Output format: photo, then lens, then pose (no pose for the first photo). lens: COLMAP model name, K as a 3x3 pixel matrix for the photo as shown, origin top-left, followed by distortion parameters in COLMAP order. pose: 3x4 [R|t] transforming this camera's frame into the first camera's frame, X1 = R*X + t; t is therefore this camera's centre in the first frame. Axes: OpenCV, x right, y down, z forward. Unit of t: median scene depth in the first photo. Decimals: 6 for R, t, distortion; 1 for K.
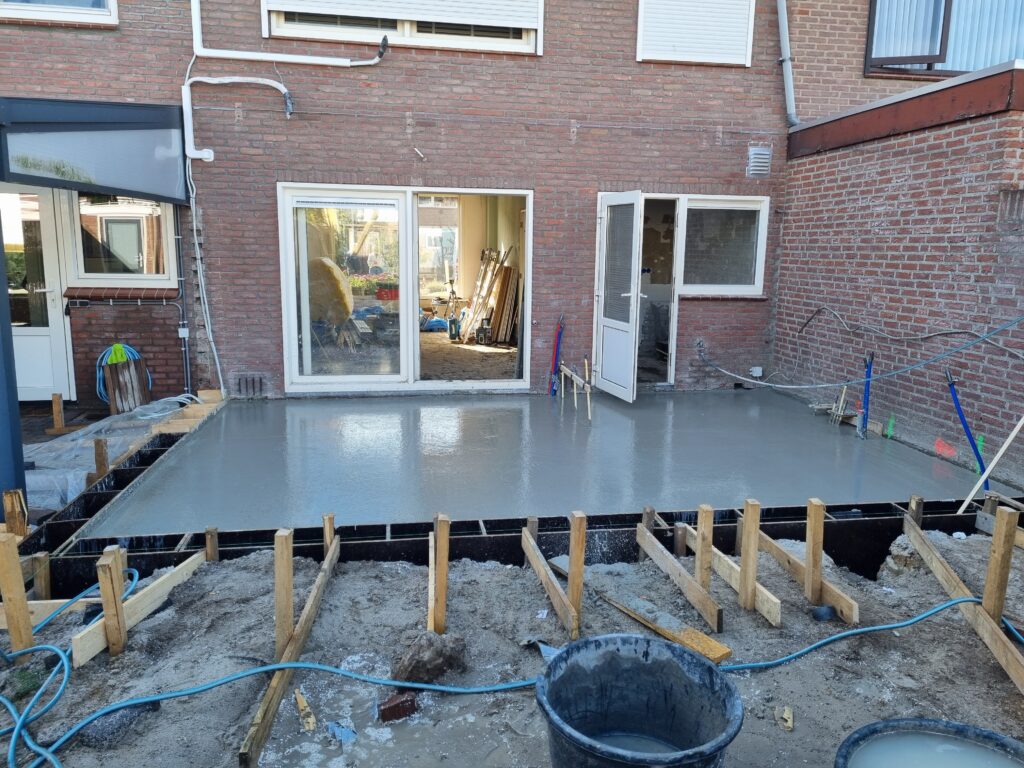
lens RADIAL K [[781.3, 0, 530.0], [0, 781.3, 384.4], [0, 0, 1]] dist [0.073935, -0.067406]
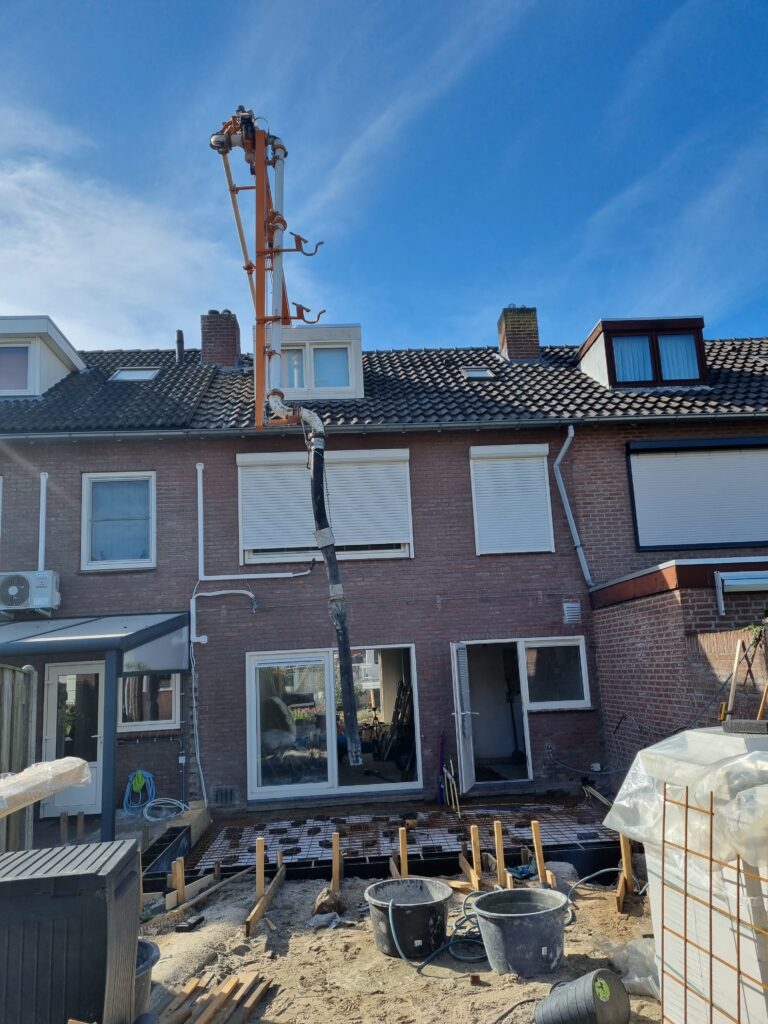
lens RADIAL K [[764.4, 0, 375.6], [0, 764.4, 528.6], [0, 0, 1]] dist [0.064780, -0.055723]
pose [[0.990516, -0.088806, -0.104841, 0.102902], [0.046583, 0.934911, -0.351813, 0.052550], [0.129260, 0.343592, 0.930181, -0.420348]]
